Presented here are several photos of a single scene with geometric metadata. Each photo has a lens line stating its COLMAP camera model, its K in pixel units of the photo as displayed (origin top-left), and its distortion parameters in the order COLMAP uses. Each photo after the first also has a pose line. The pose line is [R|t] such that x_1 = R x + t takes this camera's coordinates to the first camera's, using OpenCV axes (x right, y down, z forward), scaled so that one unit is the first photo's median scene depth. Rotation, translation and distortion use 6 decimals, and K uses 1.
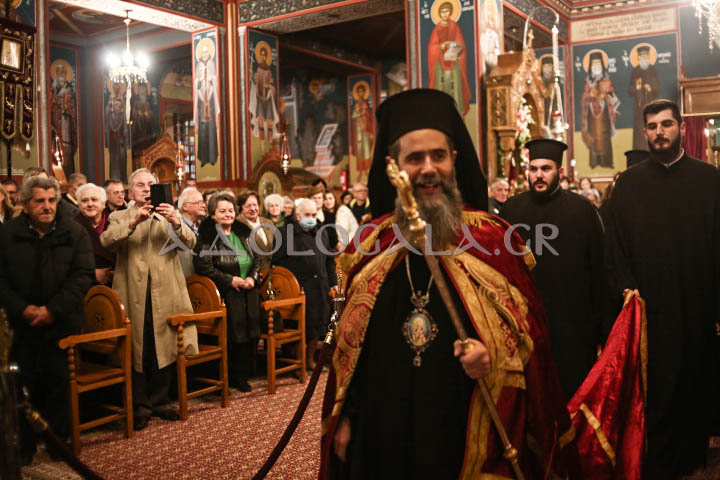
lens RADIAL K [[710.2, 0, 360.0], [0, 710.2, 240.0], [0, 0, 1]] dist [-0.150240, 0.105425]
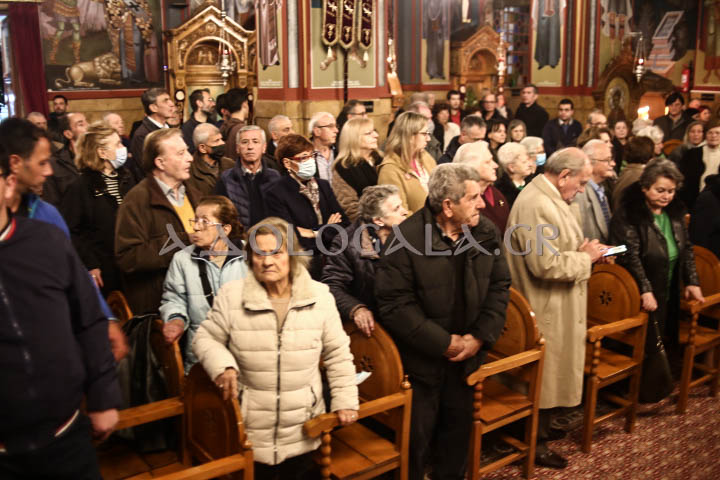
lens RADIAL K [[710.2, 0, 360.0], [0, 710.2, 240.0], [0, 0, 1]] dist [-0.150240, 0.105425]
pose [[0.928010, 0.101195, -0.358548, -0.099545], [-0.033966, 0.981376, 0.189067, -0.052498], [0.371003, -0.163278, 0.914165, 0.092023]]
